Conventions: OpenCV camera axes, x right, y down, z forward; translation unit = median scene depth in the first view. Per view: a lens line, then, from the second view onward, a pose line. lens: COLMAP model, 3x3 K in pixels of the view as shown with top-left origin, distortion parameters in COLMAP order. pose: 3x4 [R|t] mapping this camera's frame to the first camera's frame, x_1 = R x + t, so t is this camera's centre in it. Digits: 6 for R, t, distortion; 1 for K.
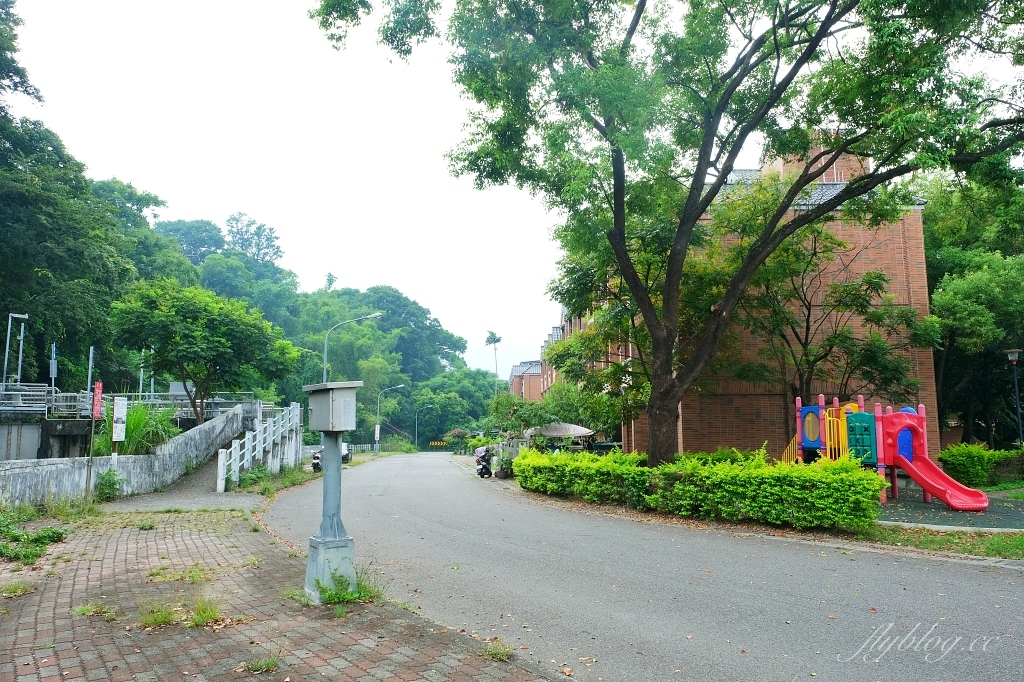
lens RADIAL K [[715.2, 0, 509.9], [0, 715.2, 340.3], [0, 0, 1]] dist [-0.021797, 0.004324]
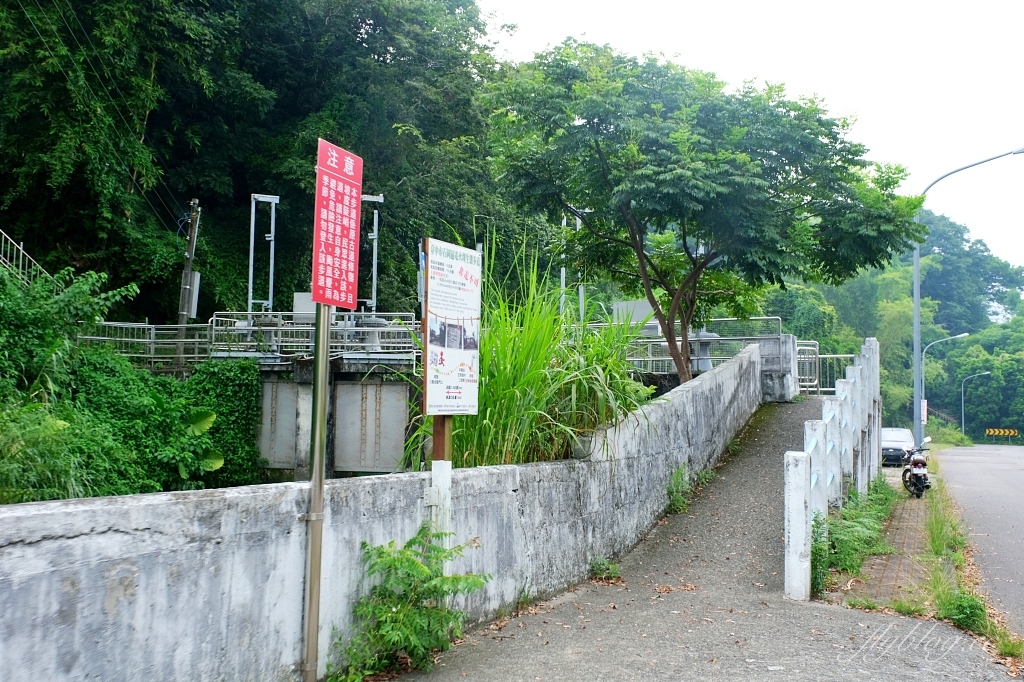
lens RADIAL K [[882.2, 0, 511.6], [0, 882.2, 341.3], [0, 0, 1]] dist [-0.008972, -0.008678]
pose [[0.850898, -0.019460, -0.524971, -0.247727], [0.045037, 0.998337, 0.035992, 0.070972], [0.523397, -0.054269, 0.850359, 0.502593]]
